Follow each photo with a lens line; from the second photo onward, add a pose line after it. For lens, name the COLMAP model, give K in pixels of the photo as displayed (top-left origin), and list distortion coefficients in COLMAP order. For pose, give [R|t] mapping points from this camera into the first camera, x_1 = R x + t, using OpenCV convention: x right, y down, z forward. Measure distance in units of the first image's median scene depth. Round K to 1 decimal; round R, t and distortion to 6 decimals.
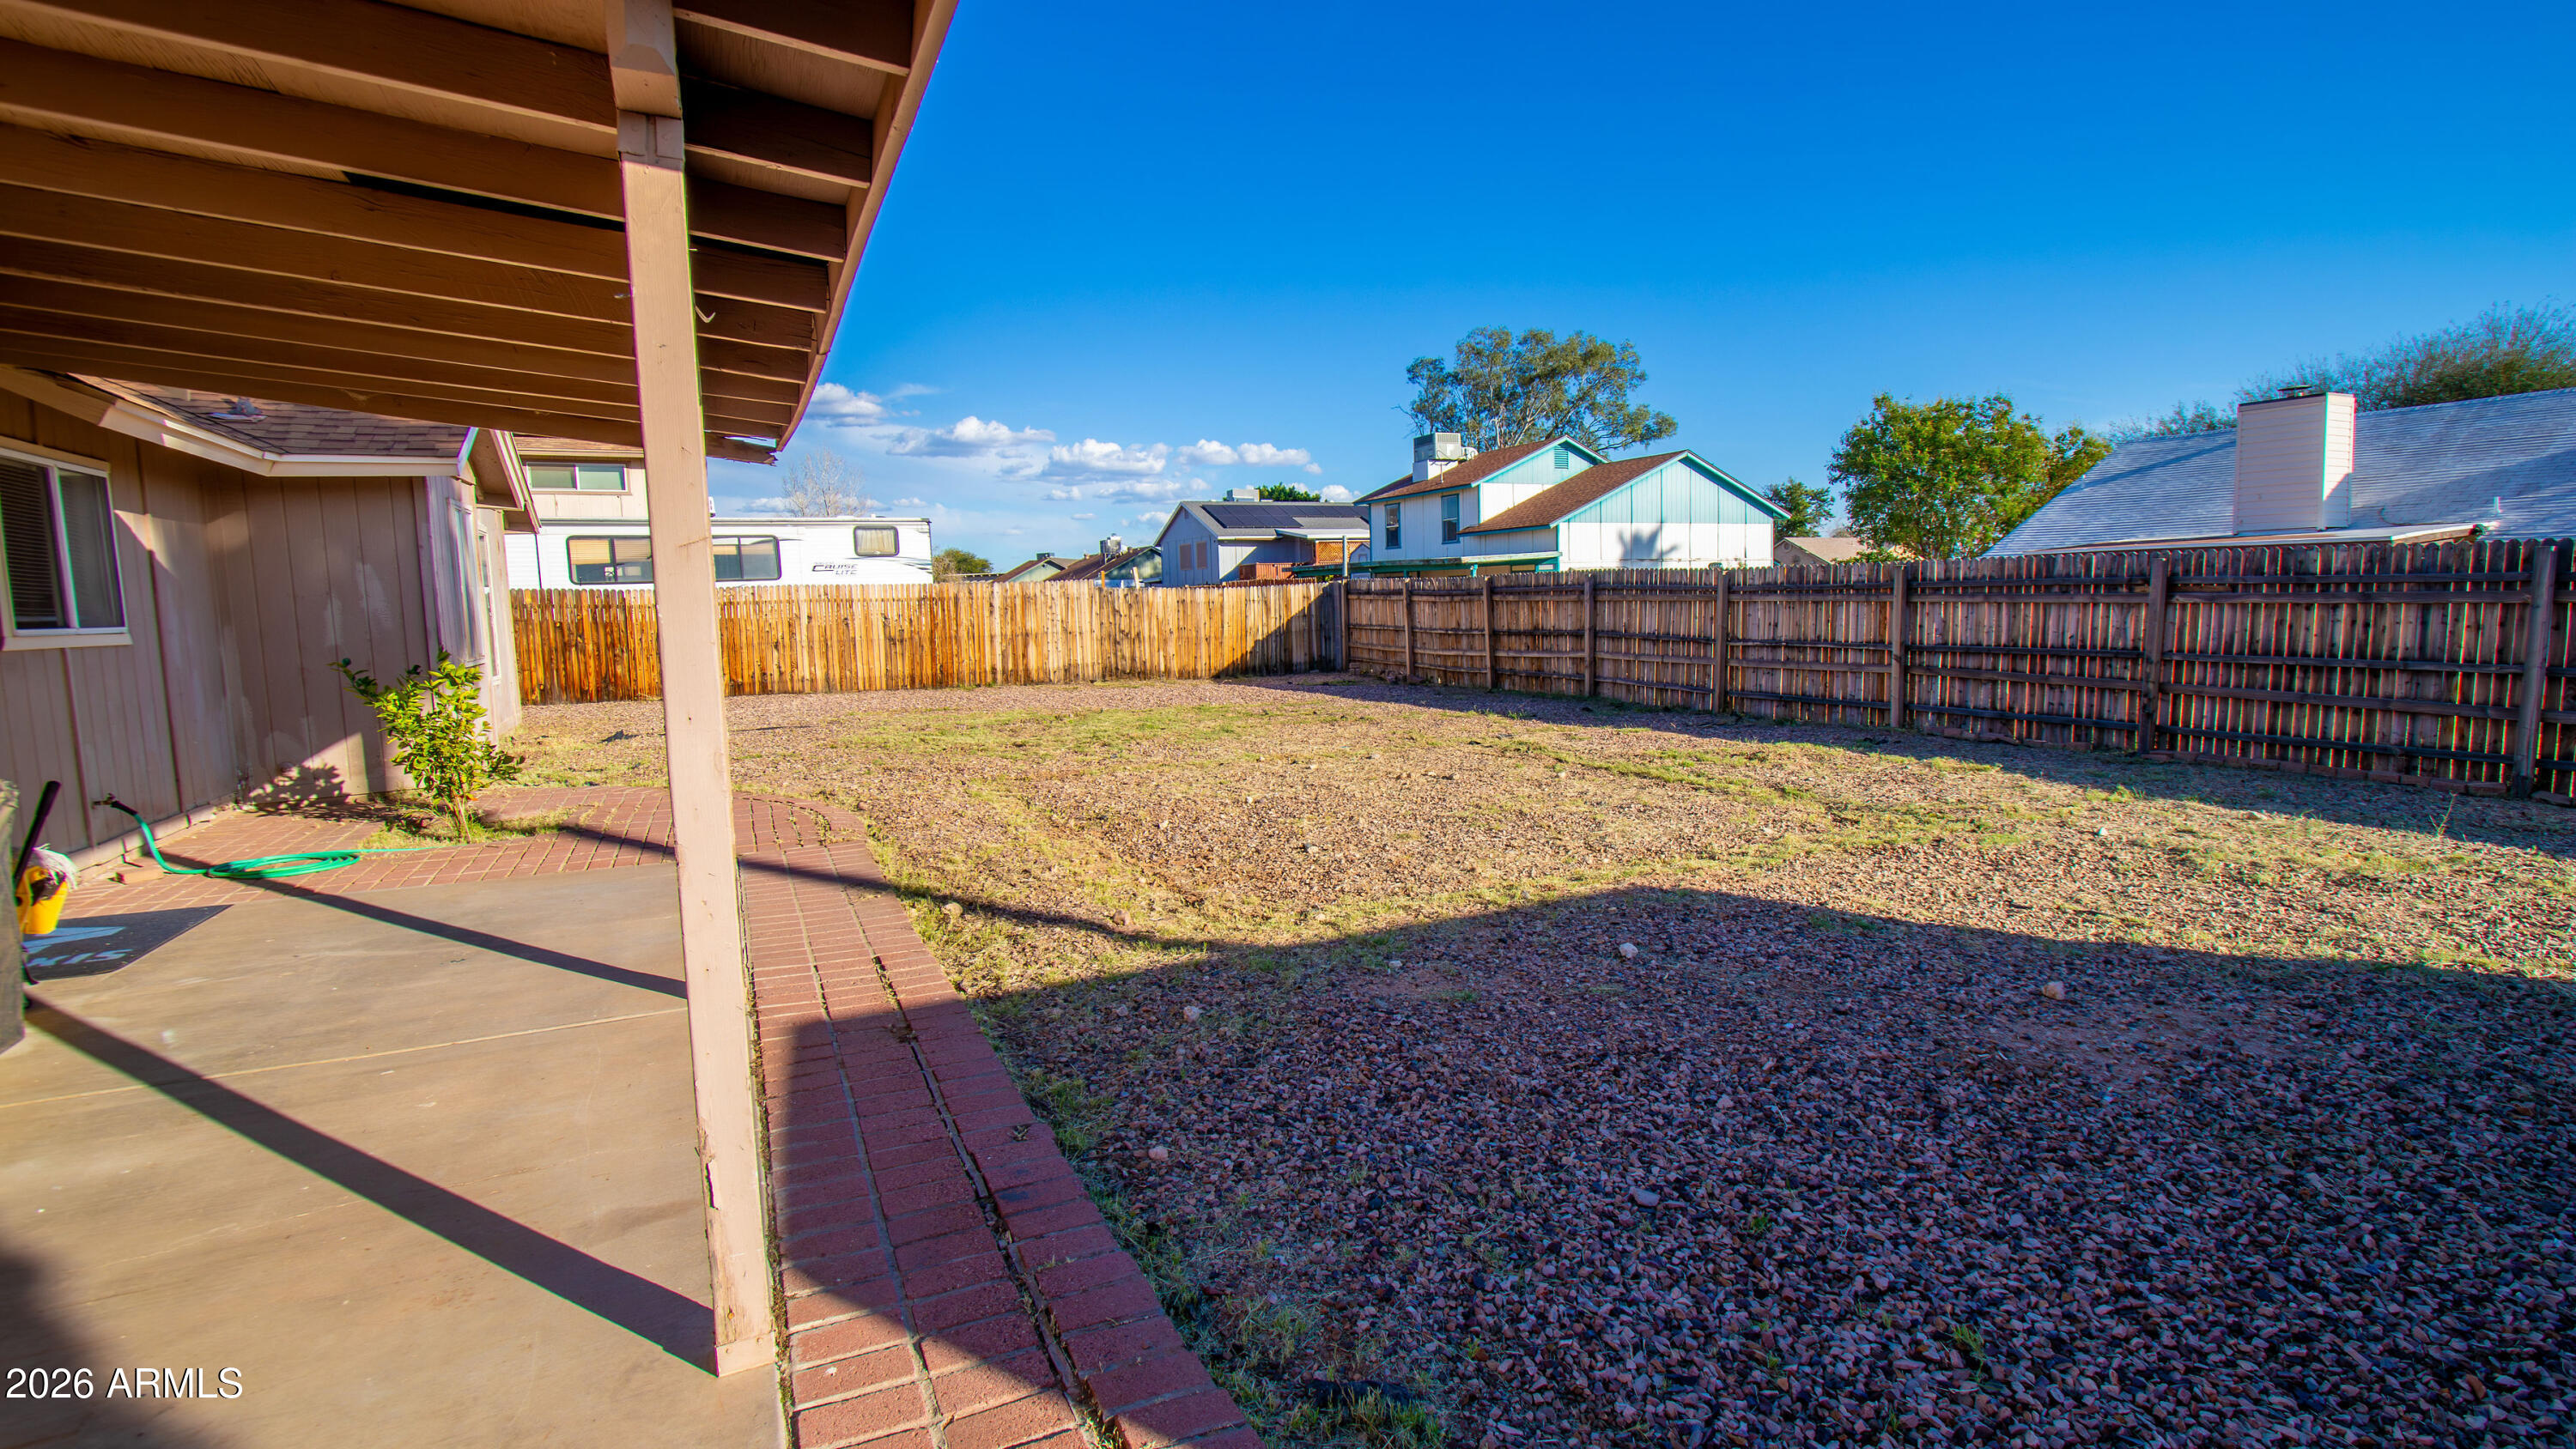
lens RADIAL K [[1181.3, 0, 1307.1], [0, 1181.3, 712.6], [0, 0, 1]] dist [-0.013120, 0.000475]
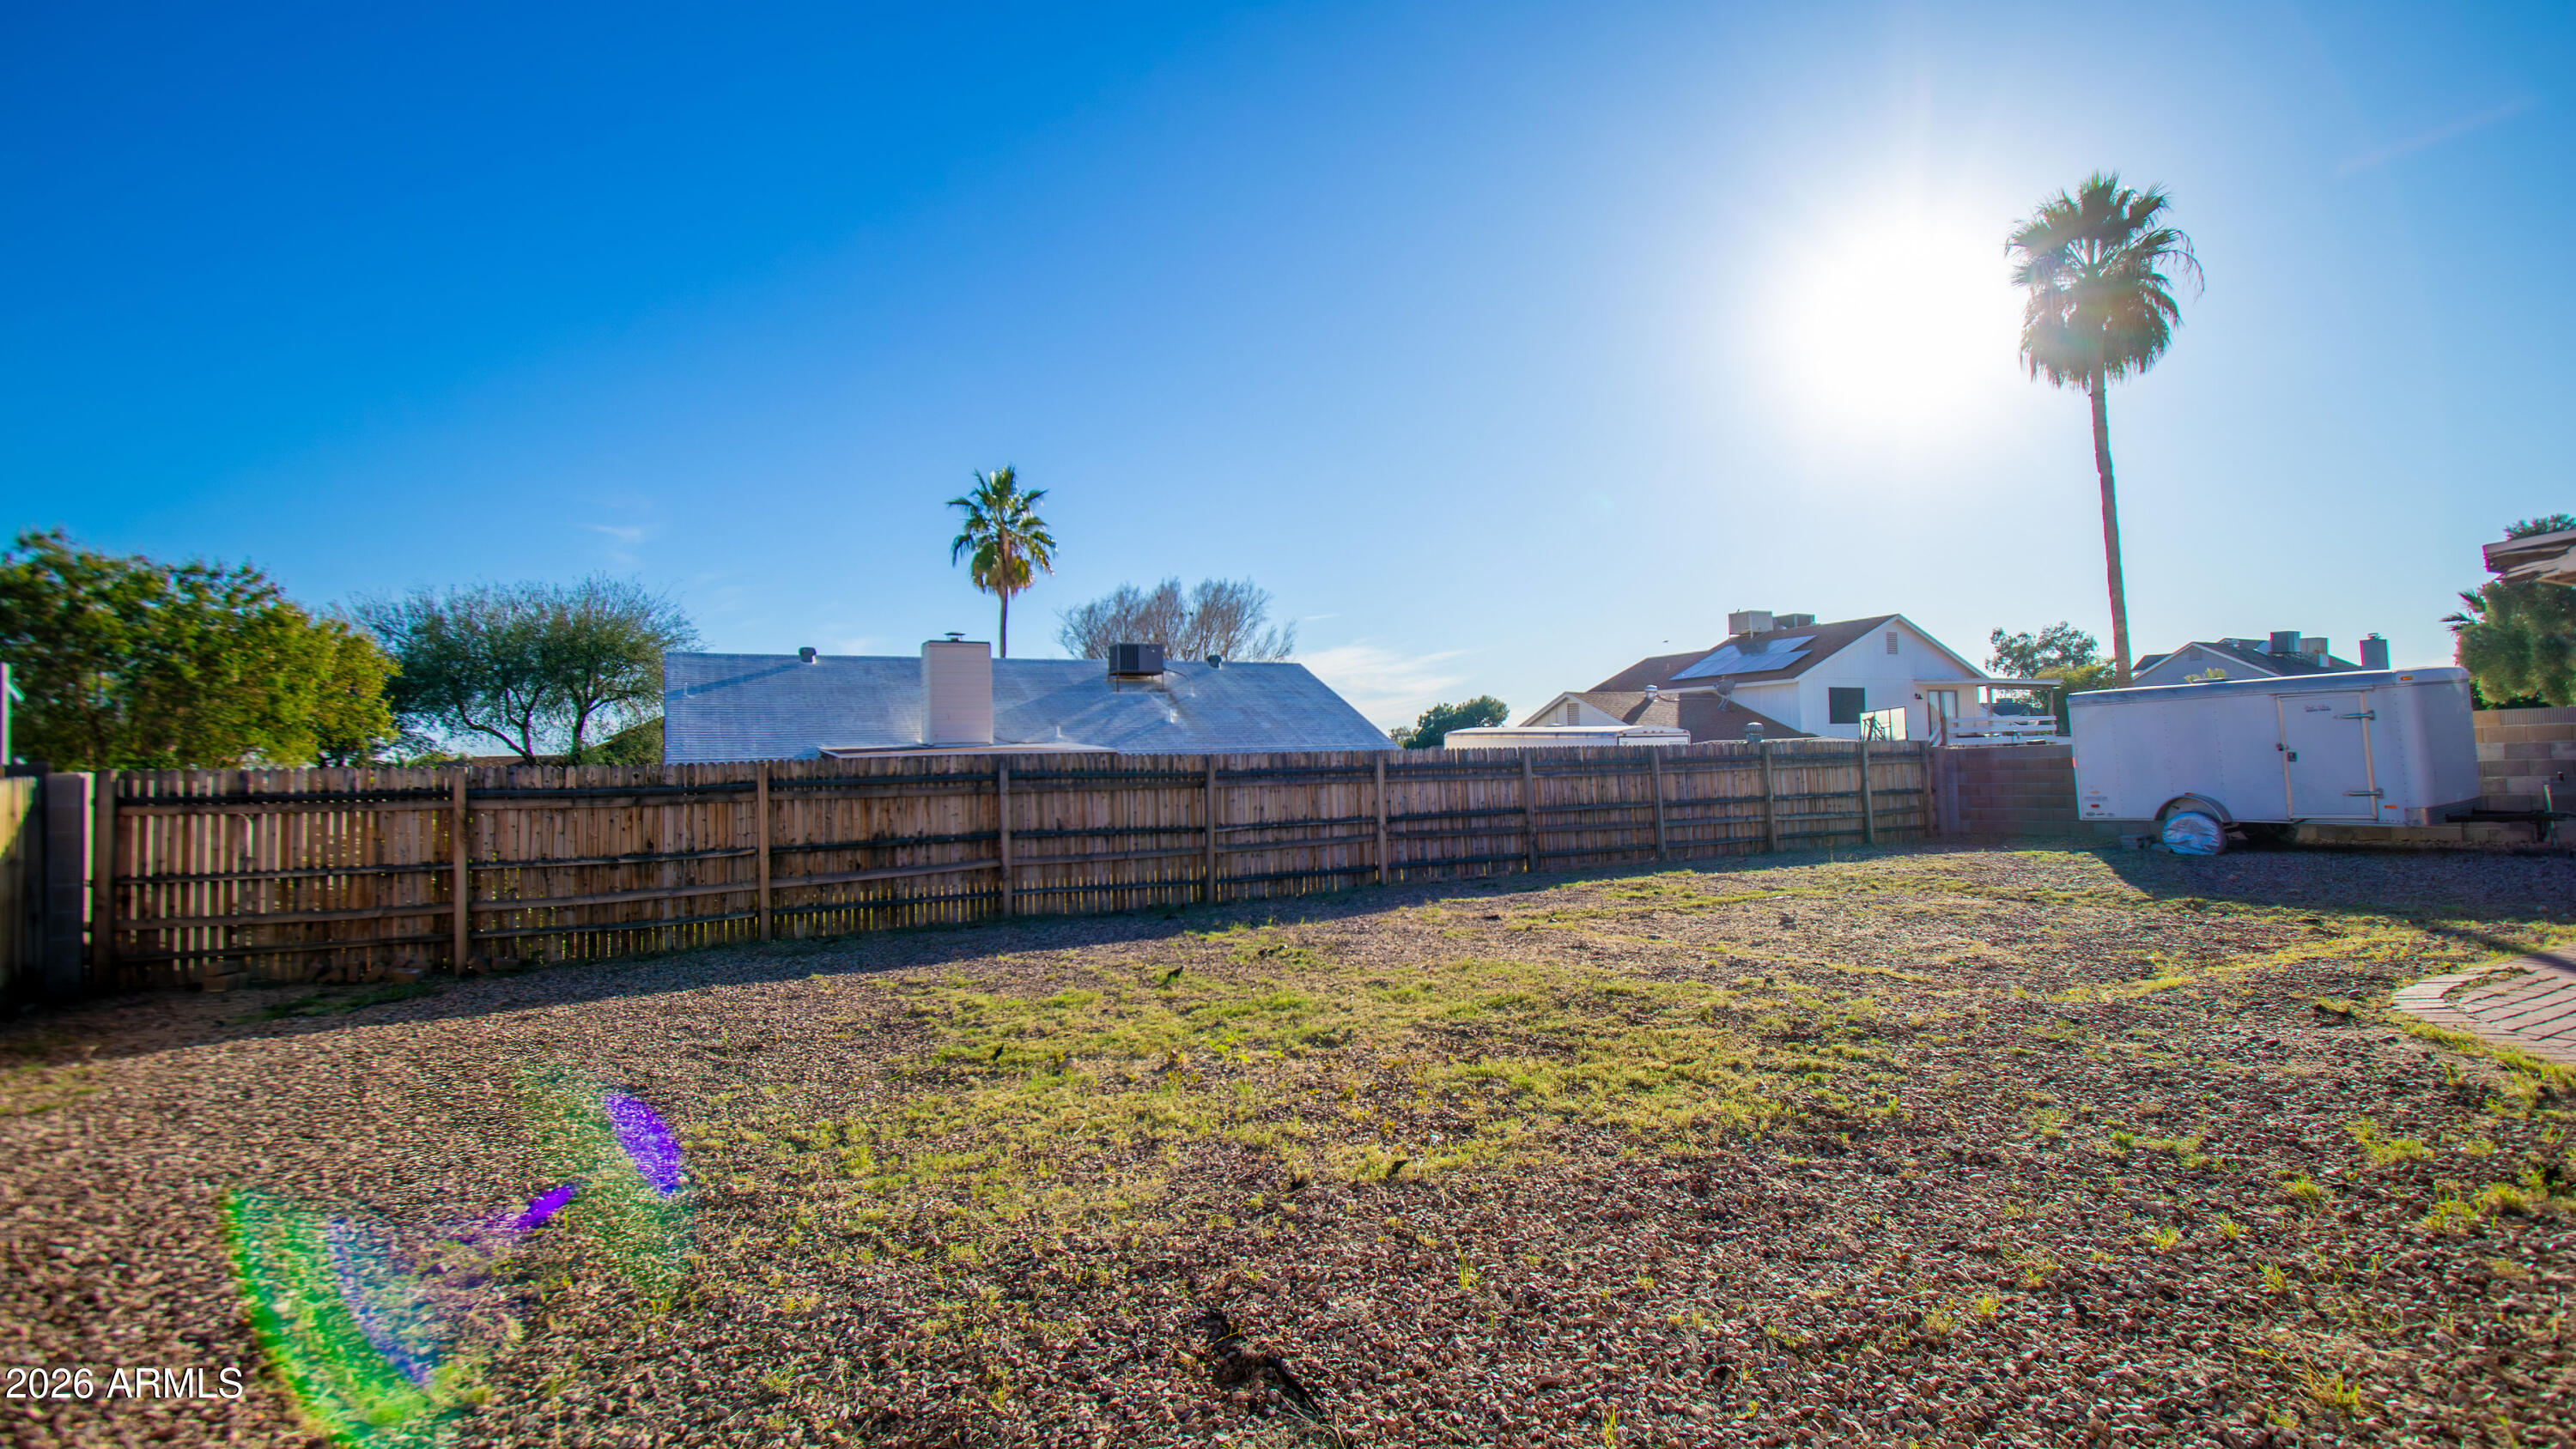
lens RADIAL K [[1181.3, 0, 1297.8], [0, 1181.3, 715.4], [0, 0, 1]] dist [-0.013120, 0.000475]
pose [[-0.032033, 0.062246, 0.997547, -0.454322], [0.127612, 0.990145, -0.057687, -0.062402], [-0.991307, 0.125451, -0.039661, 0.679127]]
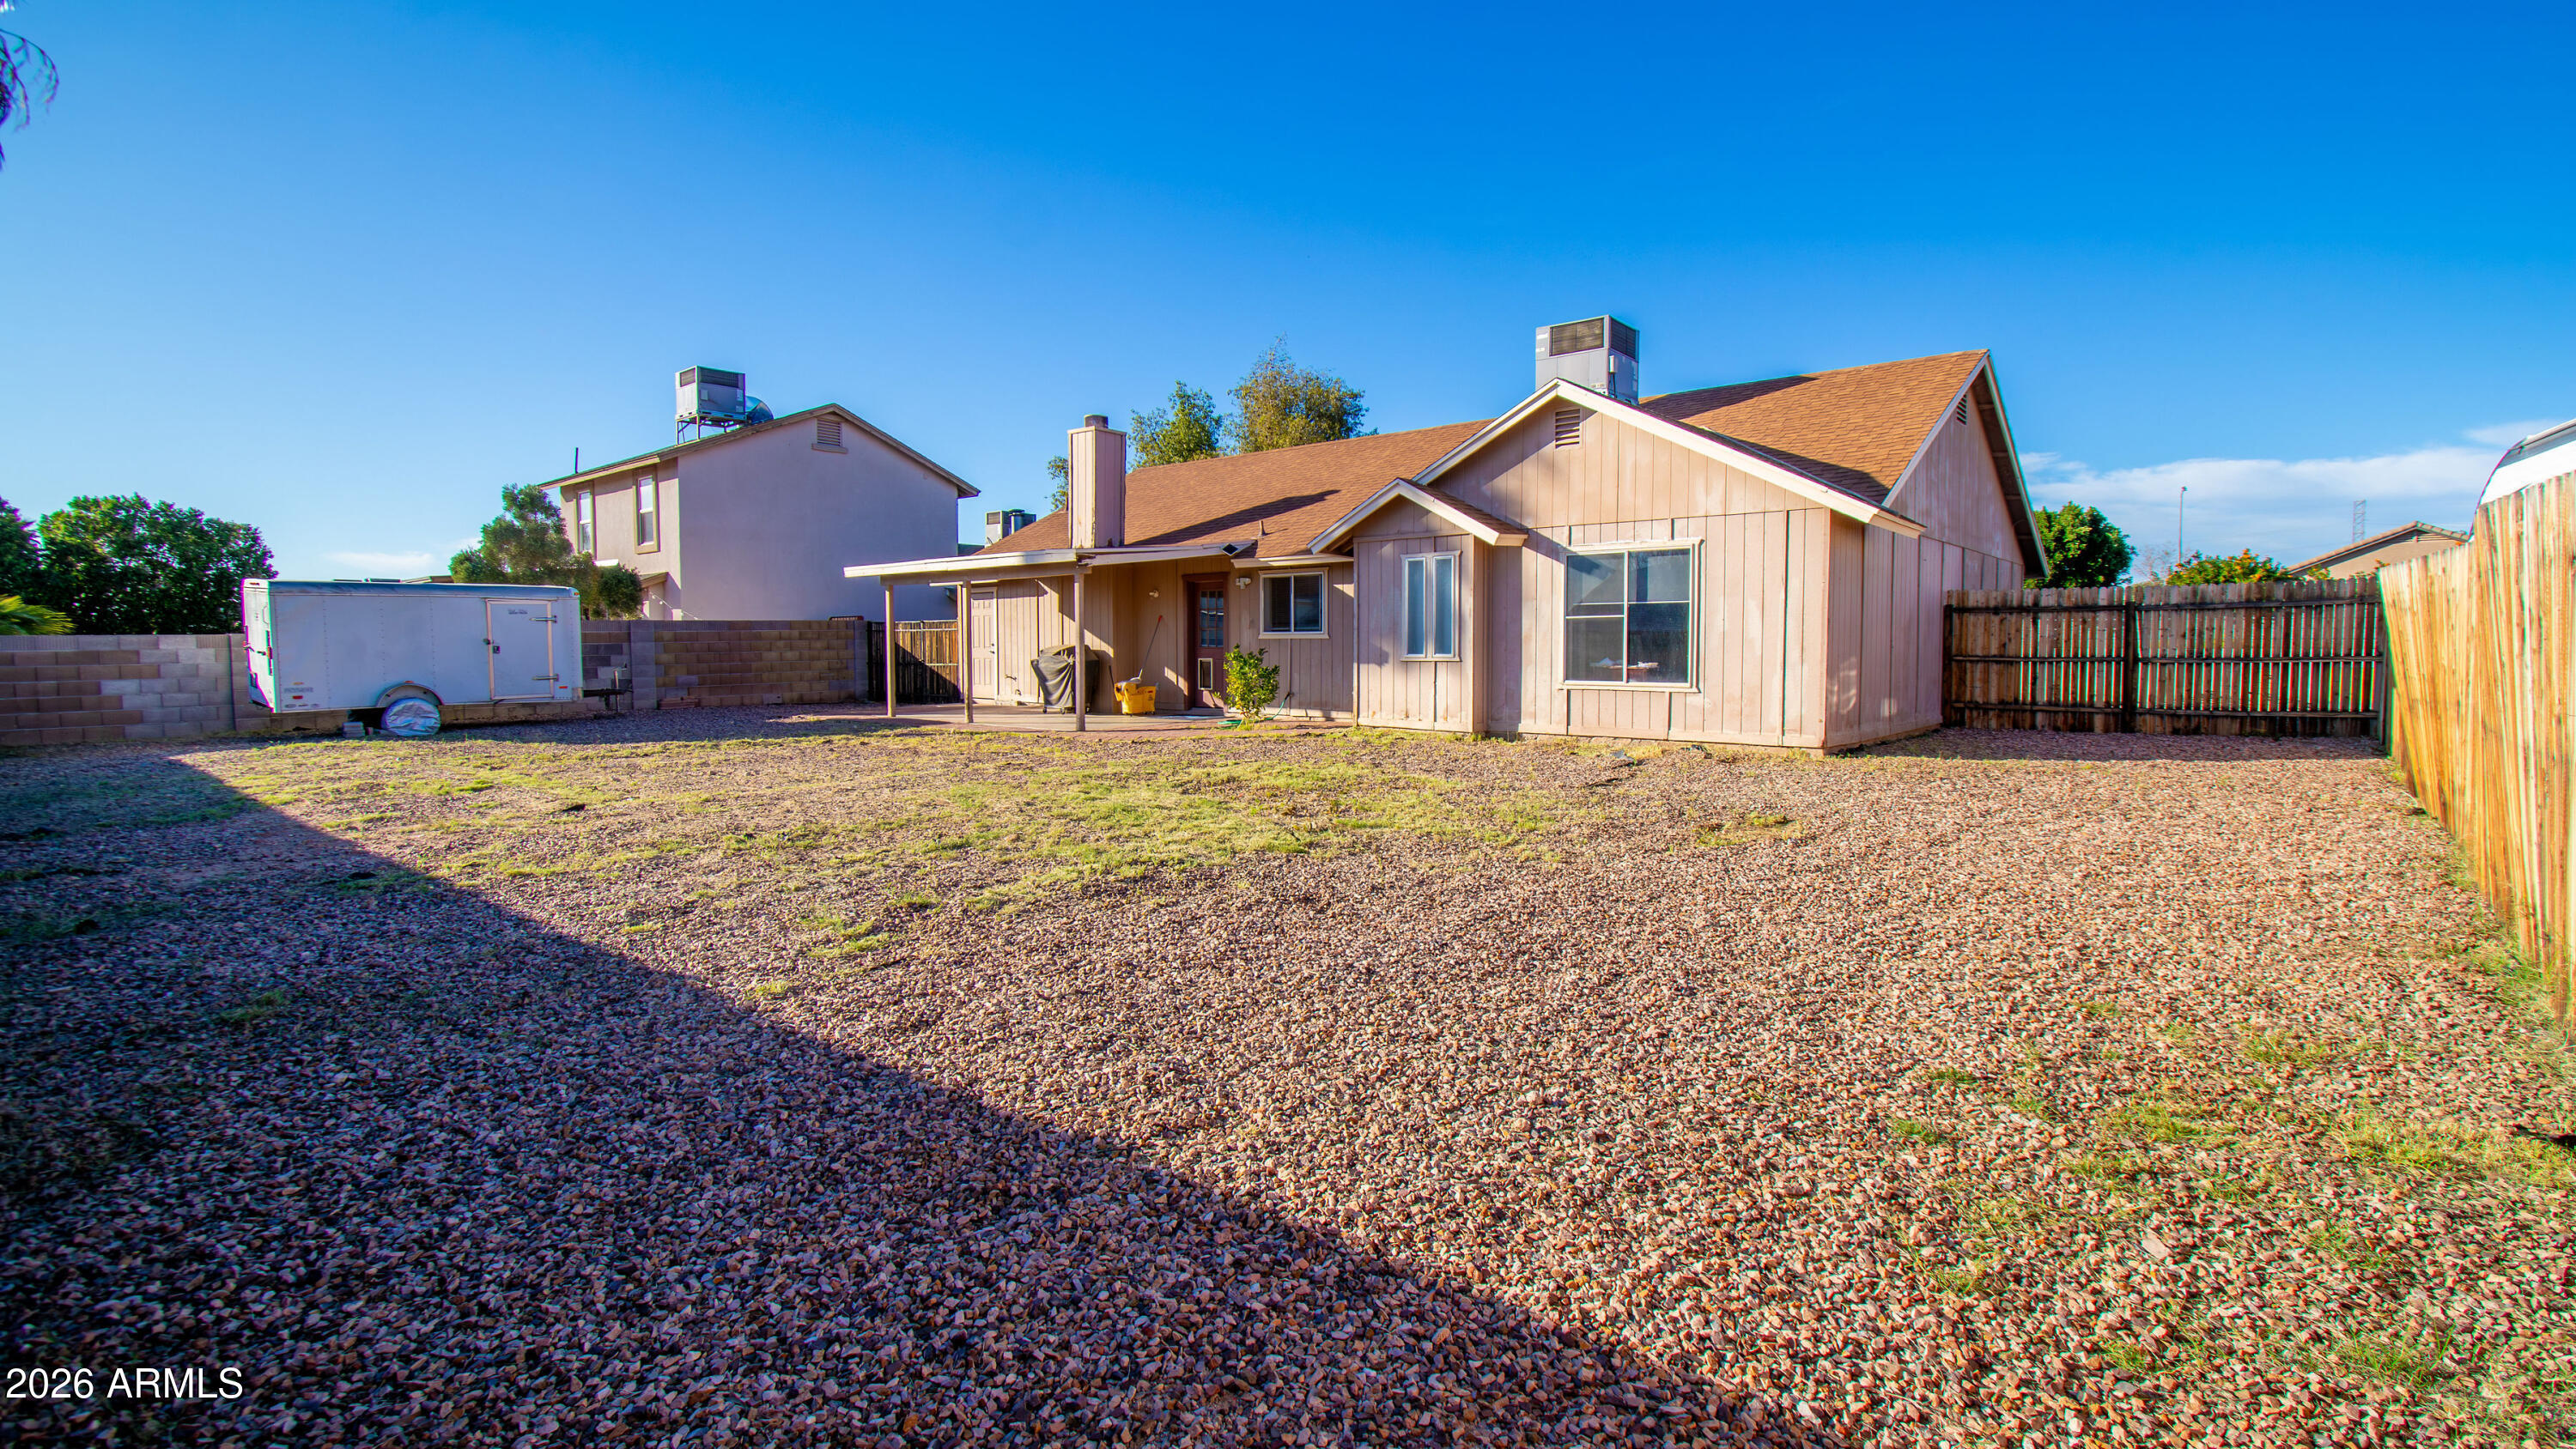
lens RADIAL K [[1181.3, 0, 1299.6], [0, 1181.3, 712.6], [0, 0, 1]] dist [-0.013120, 0.000475]
pose [[-0.903745, 0.041907, -0.426015, 0.067125], [-0.024011, 0.988667, 0.148191, -0.098155], [0.427398, 0.144156, -0.892497, 1.090997]]
